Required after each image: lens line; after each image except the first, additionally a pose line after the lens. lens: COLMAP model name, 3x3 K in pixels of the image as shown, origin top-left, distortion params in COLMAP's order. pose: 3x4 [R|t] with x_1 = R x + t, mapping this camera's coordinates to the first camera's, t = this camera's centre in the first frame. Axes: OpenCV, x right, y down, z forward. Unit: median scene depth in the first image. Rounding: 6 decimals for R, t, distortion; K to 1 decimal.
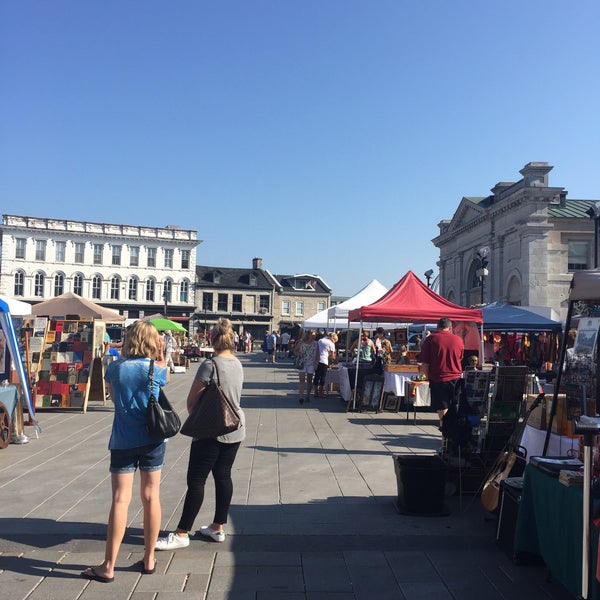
lens RADIAL K [[660.3, 0, 302.4], [0, 660.3, 288.1], [0, 0, 1]] dist [0.026534, -0.003558]
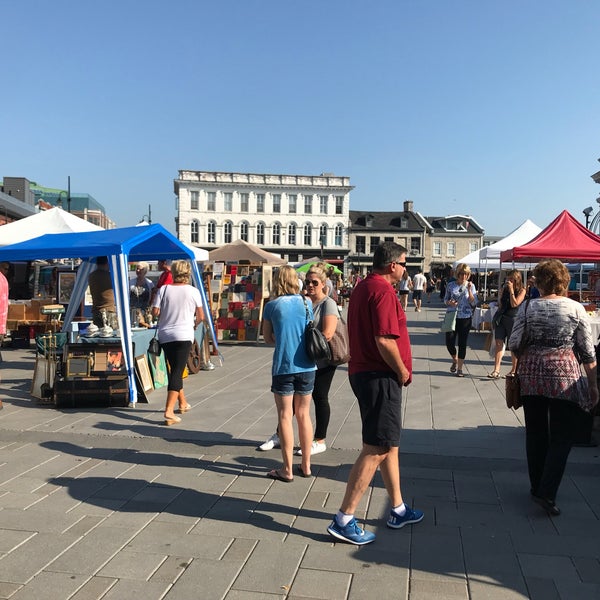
lens RADIAL K [[757.6, 0, 299.1], [0, 757.6, 284.8], [0, 0, 1]] dist [0.225907, -0.901707]
pose [[0.978524, -0.005239, -0.206064, 0.009767], [0.023035, 0.996194, 0.084062, -0.021079], [0.204840, -0.087003, 0.974921, -0.214784]]
